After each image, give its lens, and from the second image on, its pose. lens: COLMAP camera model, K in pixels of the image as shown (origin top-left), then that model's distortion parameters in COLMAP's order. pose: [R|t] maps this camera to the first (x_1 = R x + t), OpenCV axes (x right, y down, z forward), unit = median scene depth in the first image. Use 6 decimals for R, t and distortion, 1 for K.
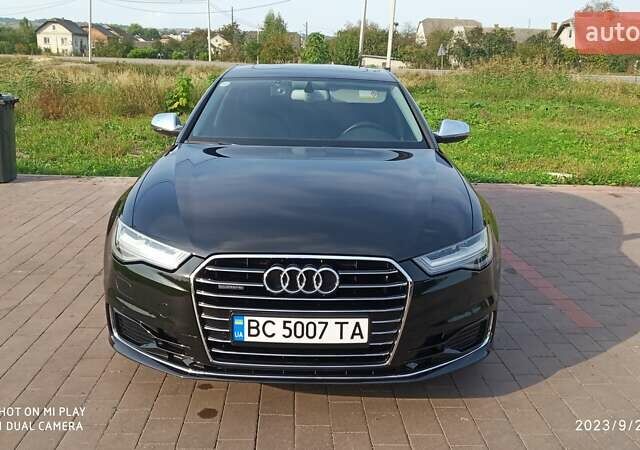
lens RADIAL K [[620.2, 0, 320.0], [0, 620.2, 225.0], [0, 0, 1]] dist [0.083869, -0.154686]
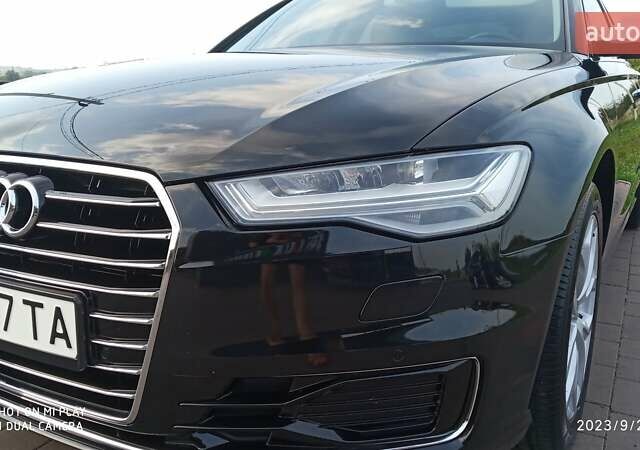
lens RADIAL K [[620.2, 0, 320.0], [0, 620.2, 225.0], [0, 0, 1]] dist [0.083869, -0.154686]
pose [[0.860772, 0.089268, -0.501102, 0.437089], [-0.112556, 0.993511, -0.016355, 0.084297], [0.496391, 0.070480, 0.865233, 0.702947]]
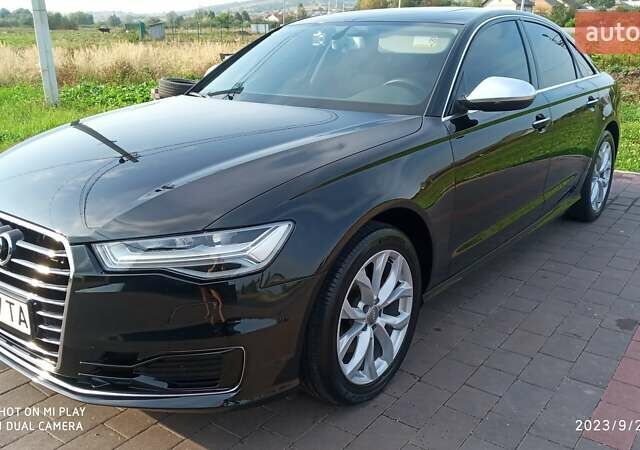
lens RADIAL K [[620.2, 0, 320.0], [0, 620.2, 225.0], [0, 0, 1]] dist [0.083869, -0.154686]
pose [[0.778110, 0.163547, -0.606463, 0.840227], [-0.138392, 0.986420, 0.088450, -0.074250], [0.612693, 0.015106, 0.790177, 0.591496]]
